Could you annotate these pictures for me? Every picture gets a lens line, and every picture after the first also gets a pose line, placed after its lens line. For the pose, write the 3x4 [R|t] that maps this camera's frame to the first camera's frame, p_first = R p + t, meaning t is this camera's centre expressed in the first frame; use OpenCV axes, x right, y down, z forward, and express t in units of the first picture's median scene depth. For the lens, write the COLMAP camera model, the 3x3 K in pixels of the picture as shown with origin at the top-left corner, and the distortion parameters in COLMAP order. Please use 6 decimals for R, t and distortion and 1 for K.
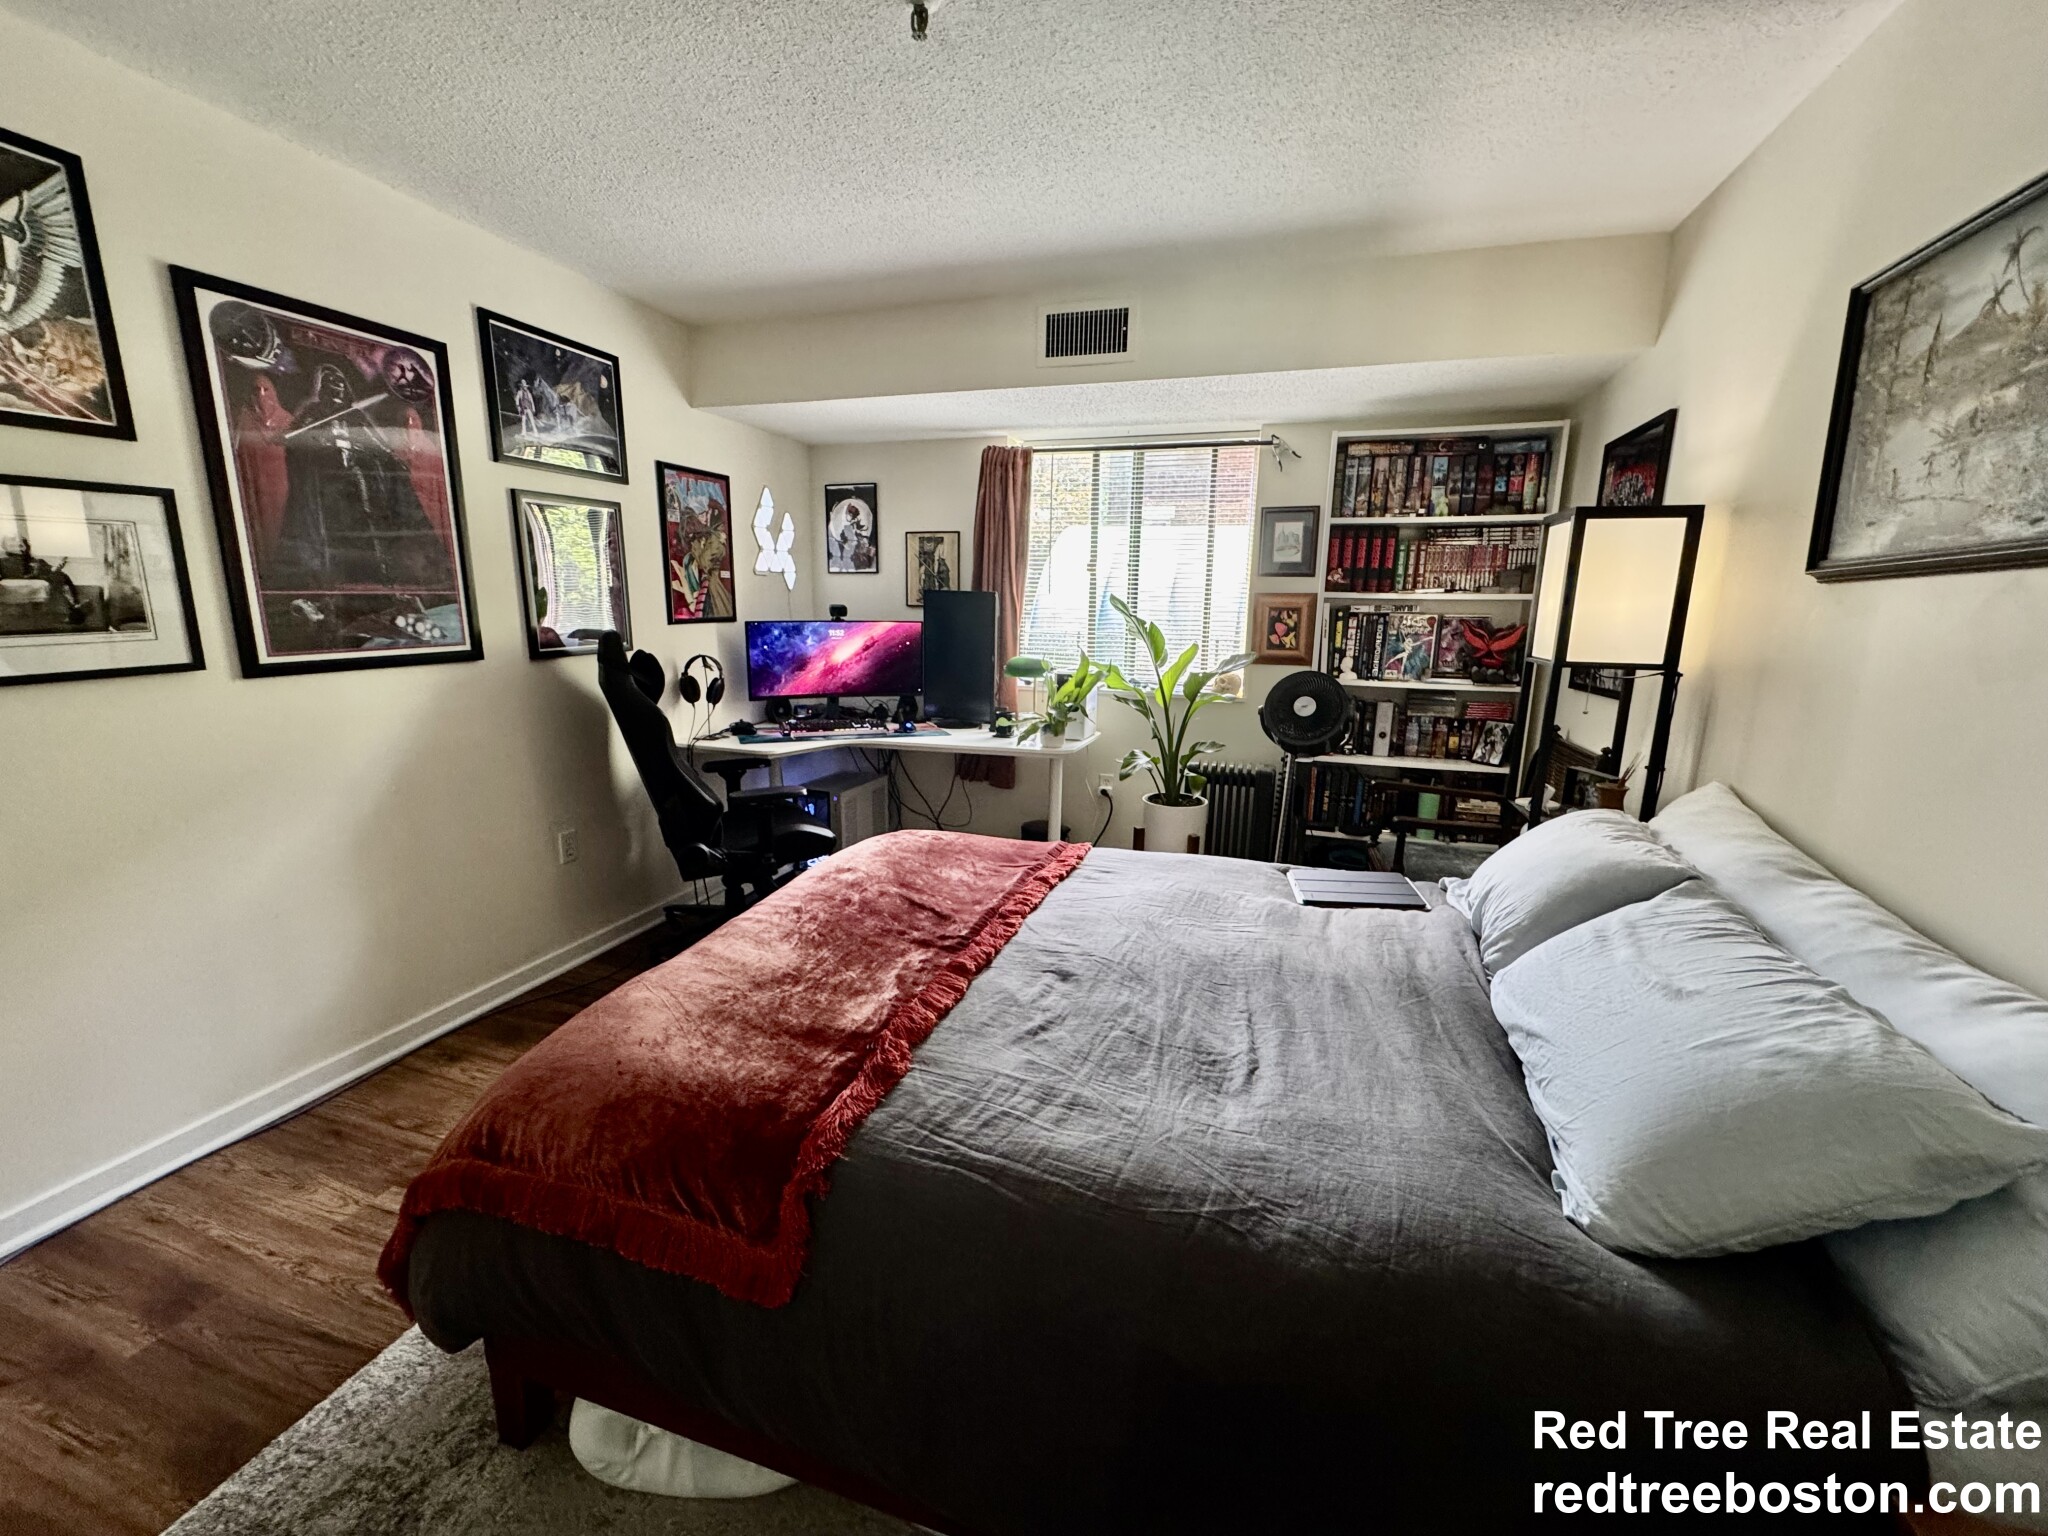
lens RADIAL K [[818.1, 0, 1021.4], [0, 818.1, 768.0], [0, 0, 1]] dist [-0.003486, 0.000827]
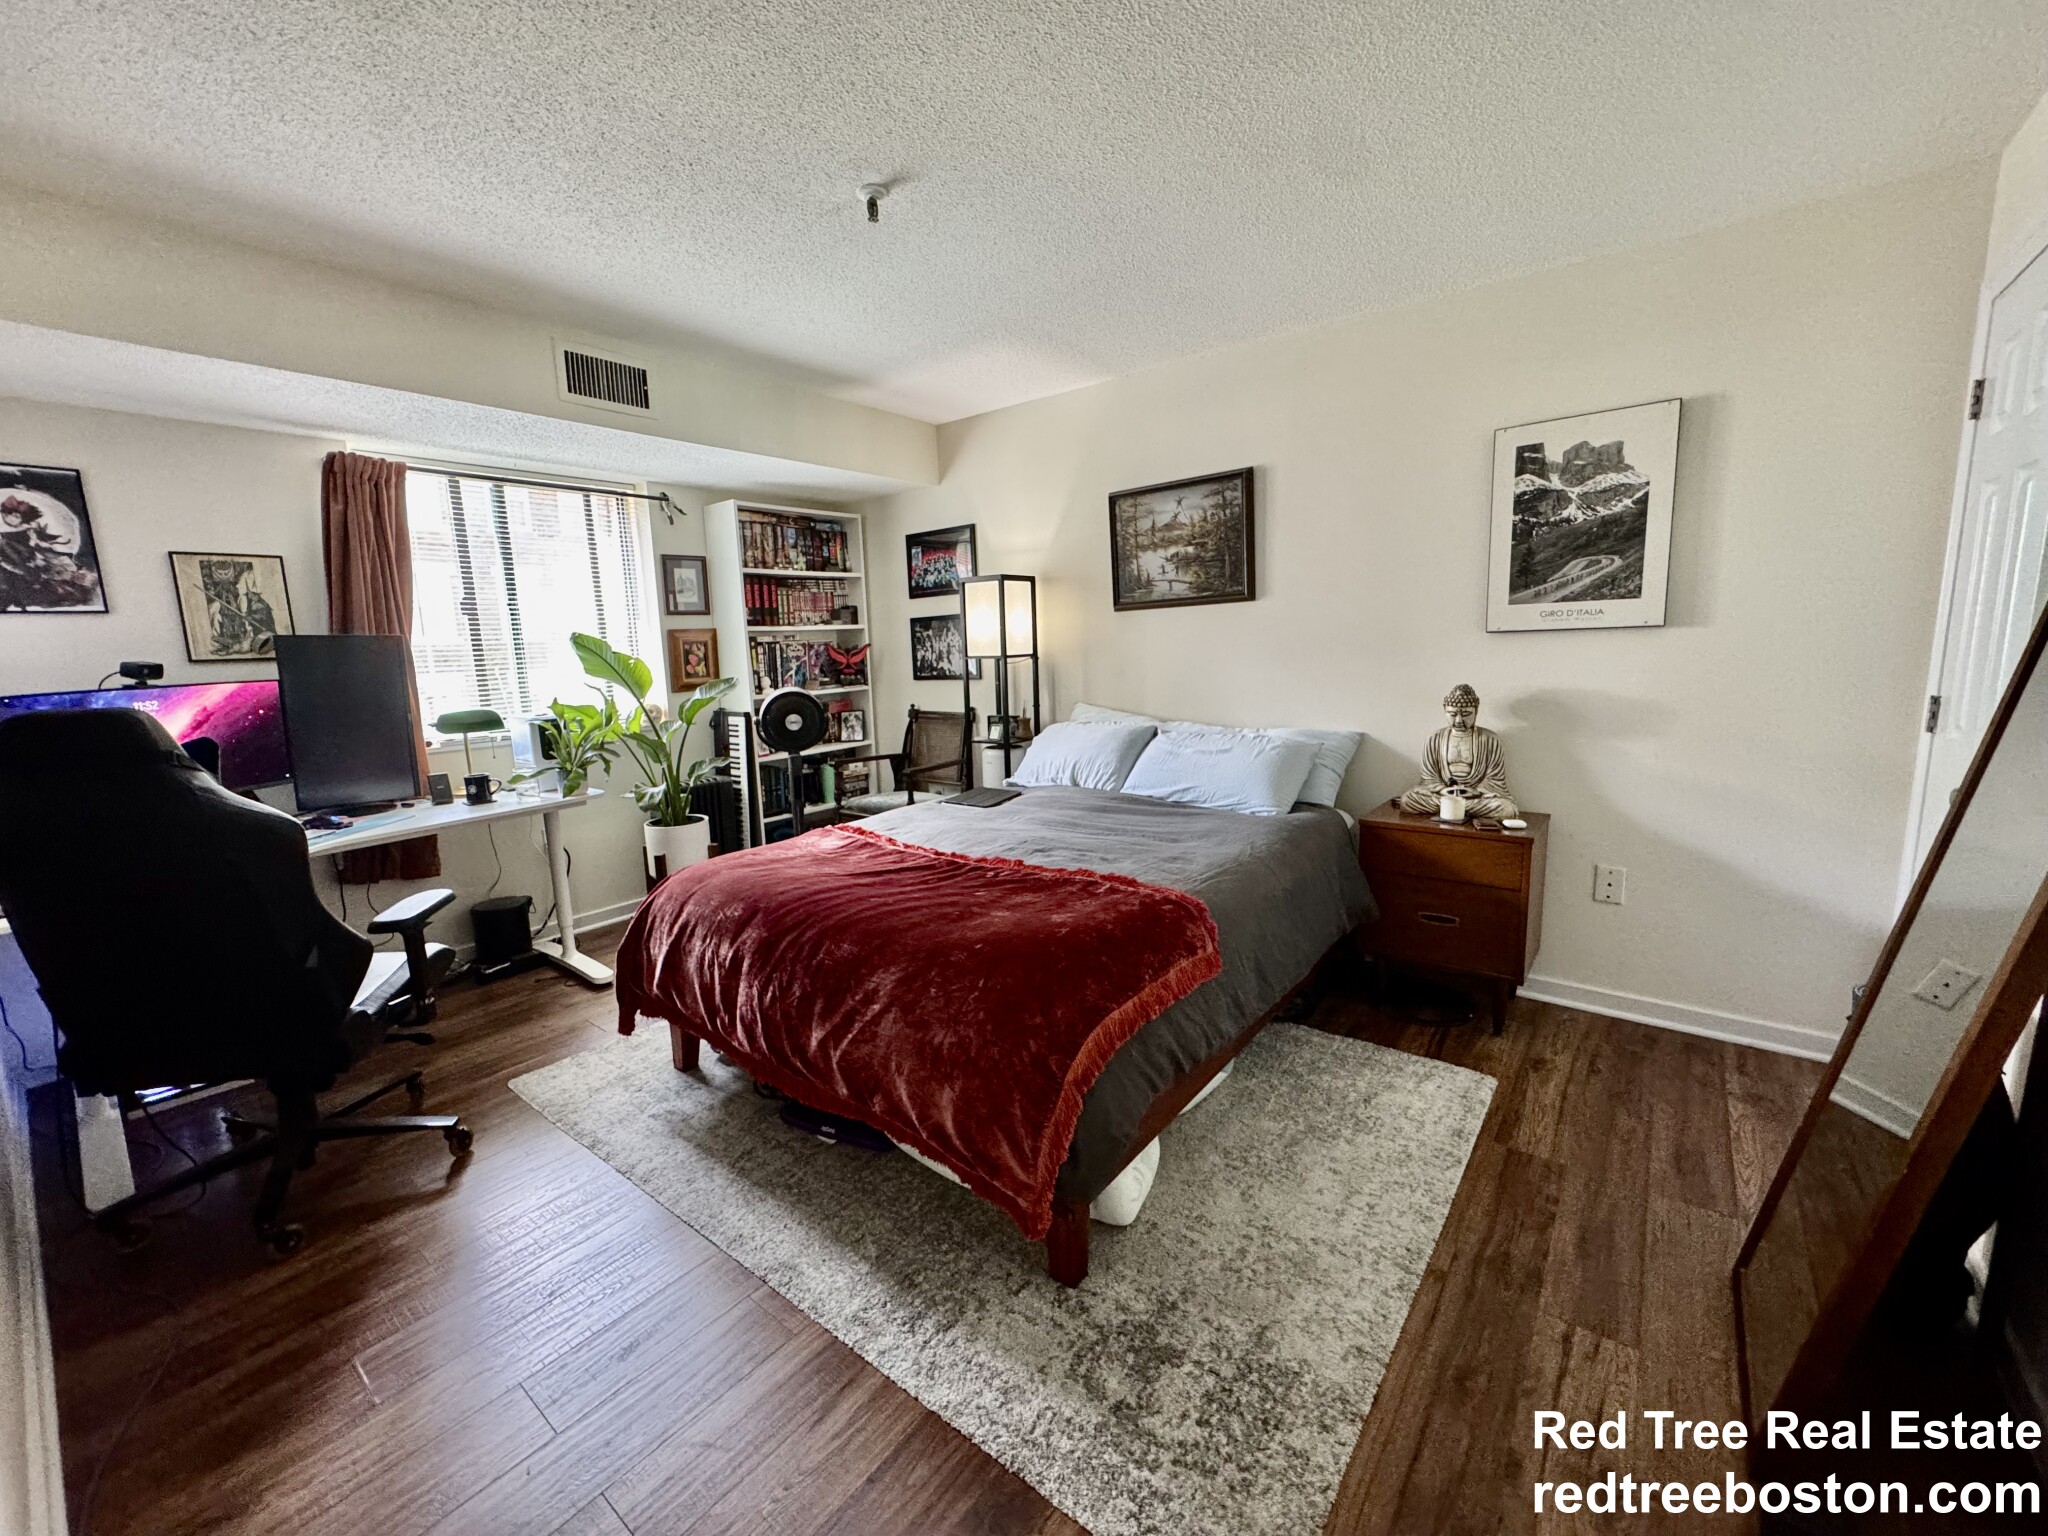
lens RADIAL K [[817.7, 0, 1021.5], [0, 817.7, 767.1], [0, 0, 1]] dist [-0.000889, -0.000574]
pose [[0.345471, -0.173635, 0.922226, -0.663033], [0.224848, 0.969424, 0.098292, -0.035179], [-0.911095, 0.173404, 0.373949, 0.187053]]
